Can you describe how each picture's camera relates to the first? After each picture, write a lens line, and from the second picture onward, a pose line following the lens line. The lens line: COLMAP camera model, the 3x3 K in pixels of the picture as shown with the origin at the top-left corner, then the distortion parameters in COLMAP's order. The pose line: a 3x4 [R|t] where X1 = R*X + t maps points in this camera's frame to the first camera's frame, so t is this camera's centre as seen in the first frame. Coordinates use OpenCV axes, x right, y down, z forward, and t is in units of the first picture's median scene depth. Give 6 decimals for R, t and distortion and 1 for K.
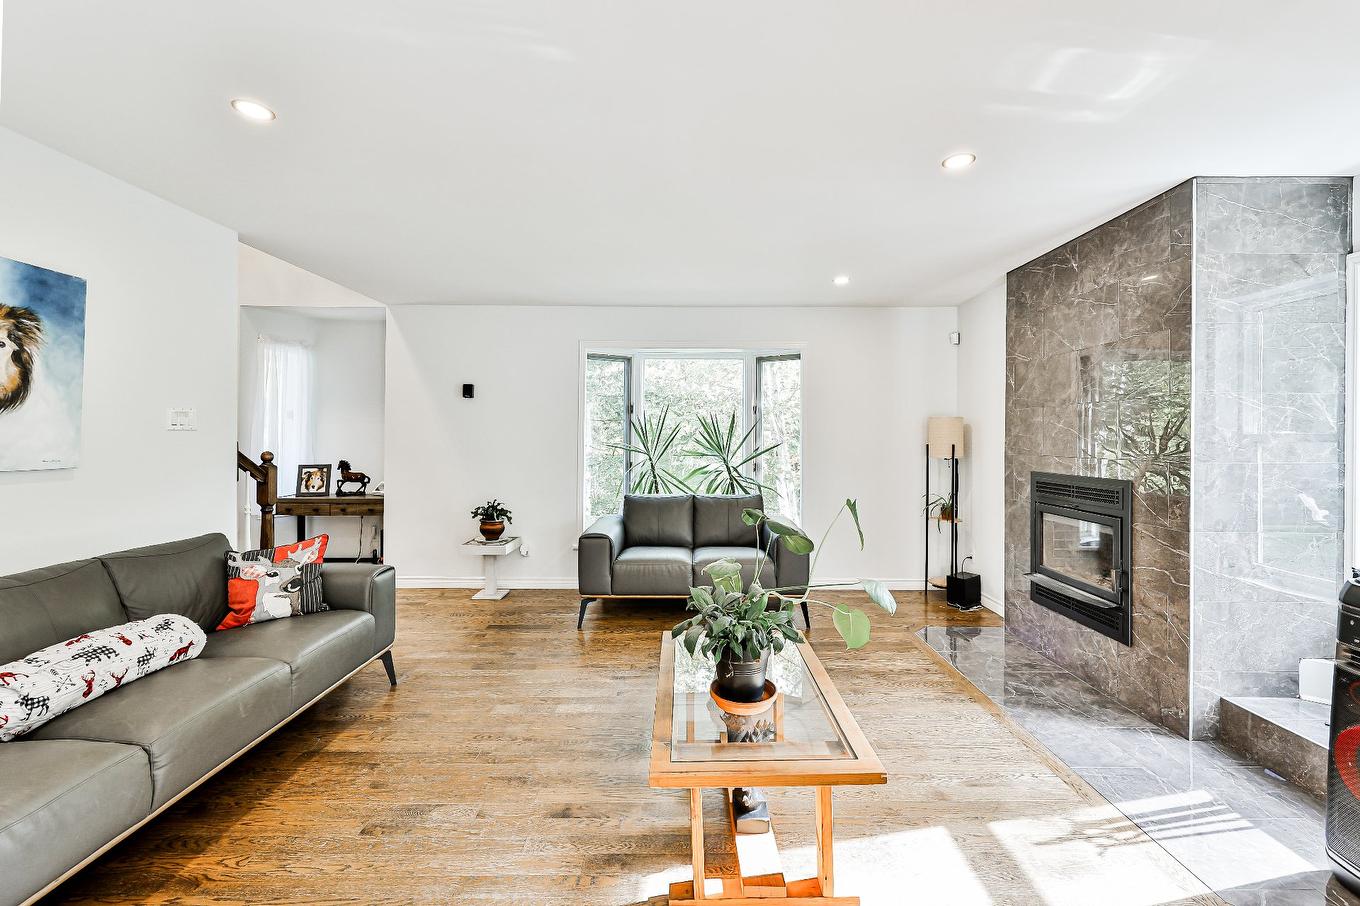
lens RADIAL K [[563.6, 0, 685.2], [0, 563.6, 438.5], [0, 0, 1]] dist [0.001394, 0.000243]
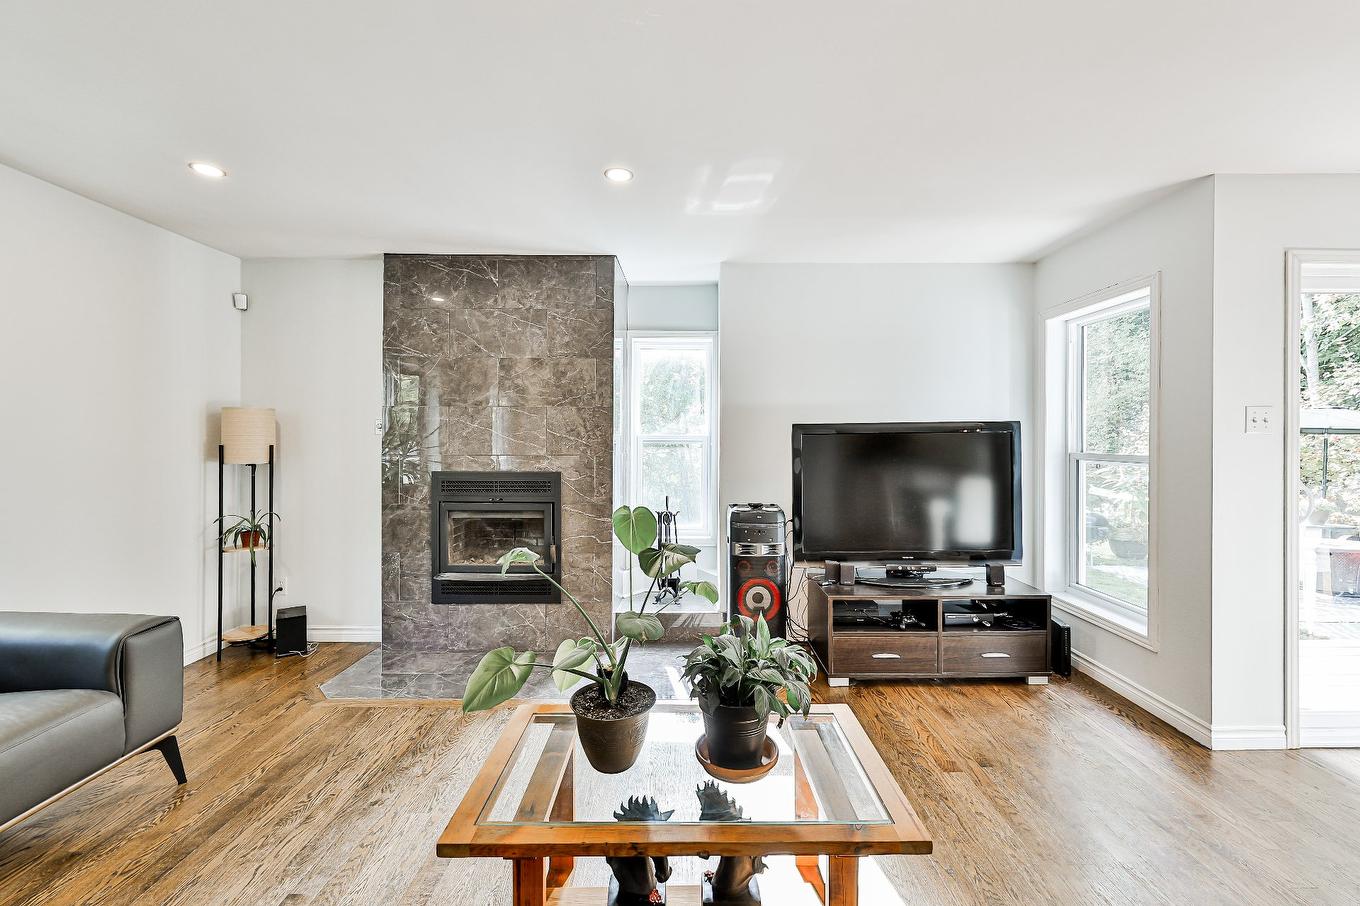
lens RADIAL K [[563.6, 0, 697.8], [0, 563.6, 439.9], [0, 0, 1]] dist [0.001394, 0.000243]
pose [[-0.018031, -0.004578, 0.999827, -0.406189], [-0.001395, 0.999989, 0.004554, -0.001499], [-0.999836, -0.001313, -0.018037, 0.618805]]
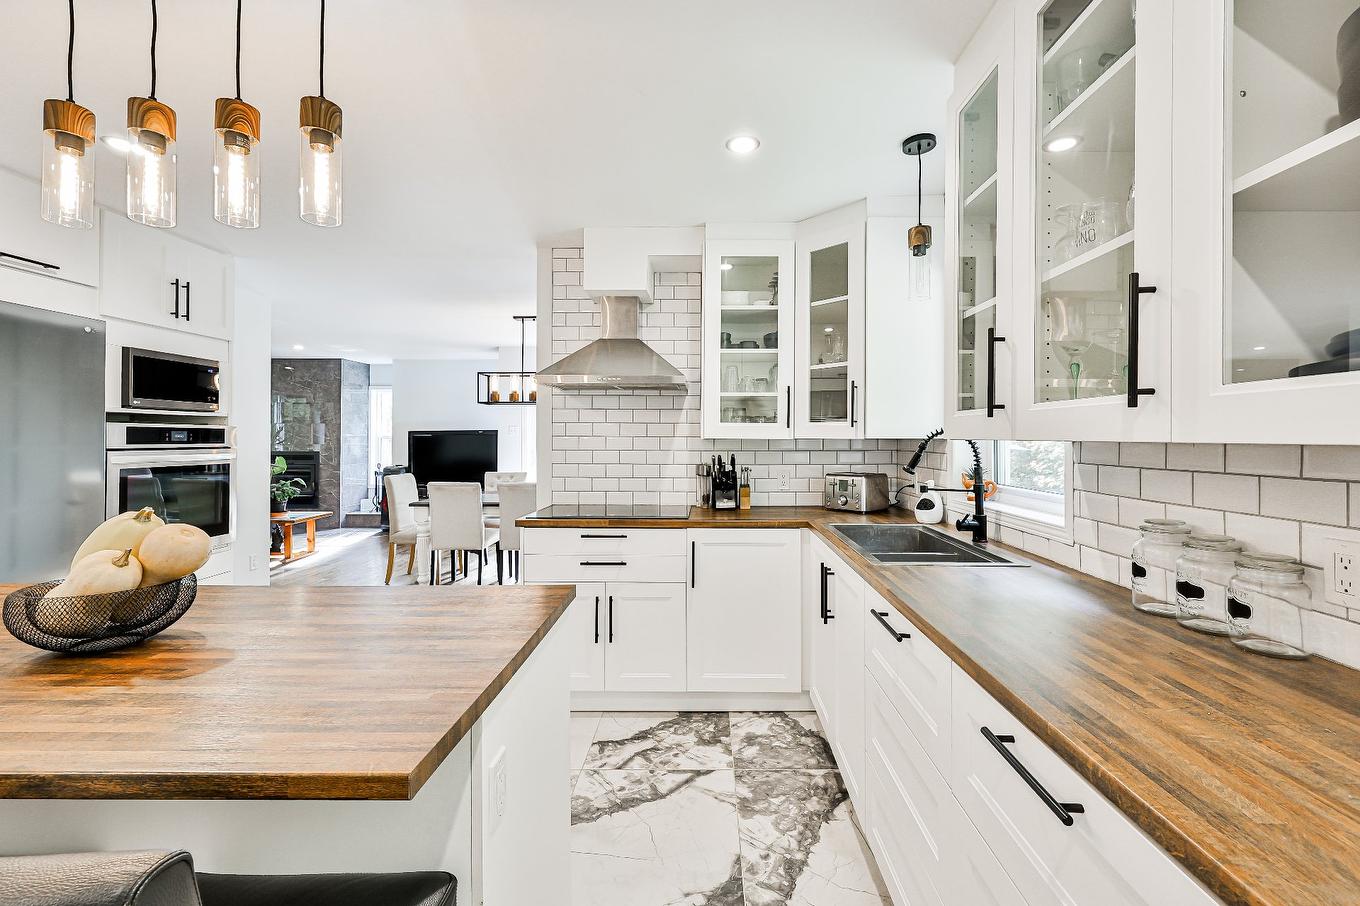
lens RADIAL K [[563.6, 0, 702.5], [0, 563.6, 436.2], [0, 0, 1]] dist [0.001394, 0.000243]
pose [[-0.010489, 0.005488, 0.999930, -1.854768], [0.001052, 0.999984, -0.005477, 0.012041], [-0.999944, 0.000994, -0.010495, -0.826964]]
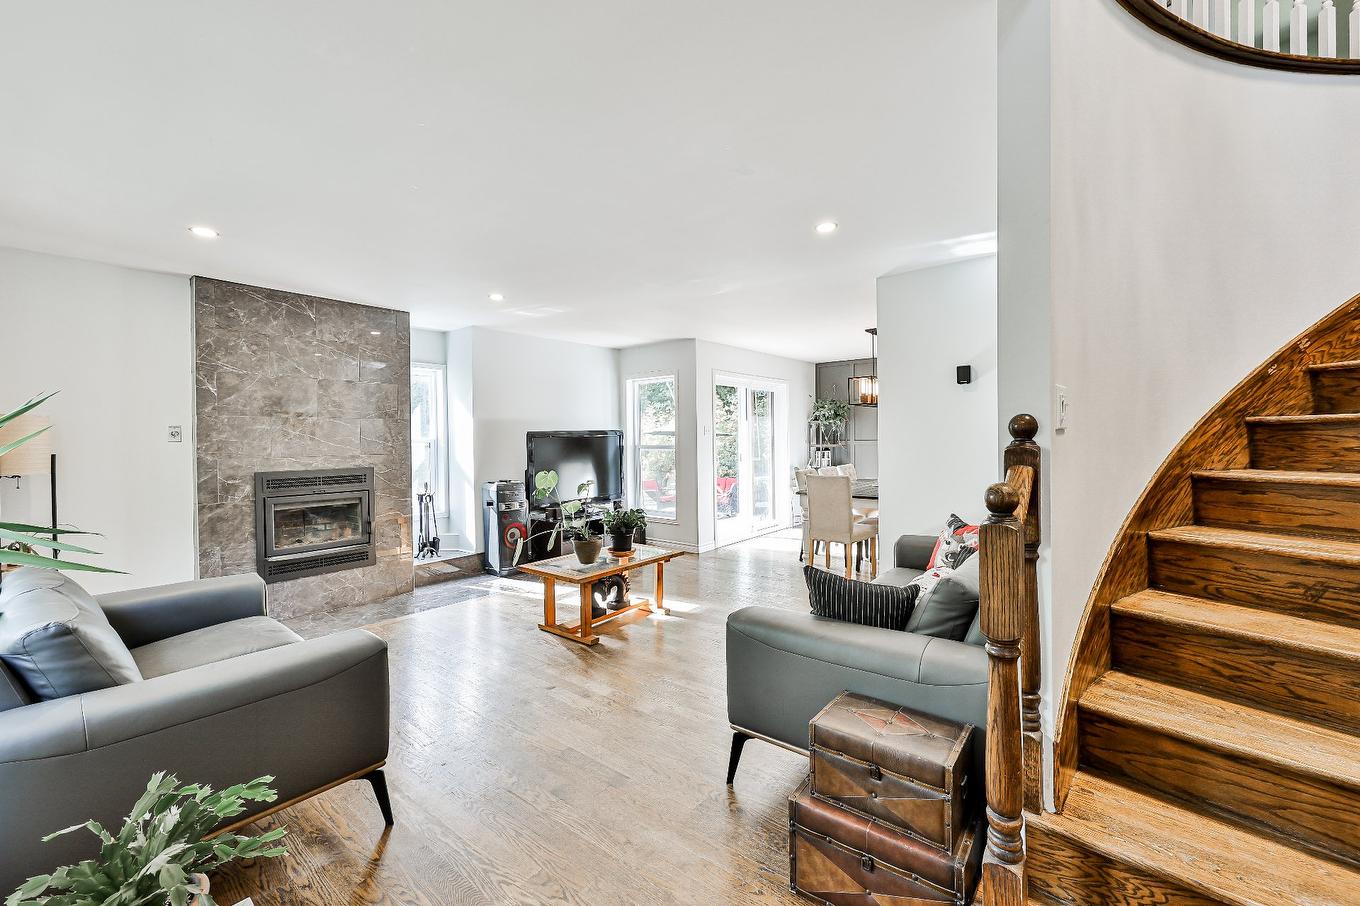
lens RADIAL K [[563.6, 0, 713.3], [0, 563.6, 441.5], [0, 0, 1]] dist [0.001394, 0.000243]
pose [[-0.814612, 0.002449, 0.580001, -0.880795], [0.011850, 0.999853, 0.012421, -0.007861], [-0.579885, 0.016991, -0.814521, 1.538019]]
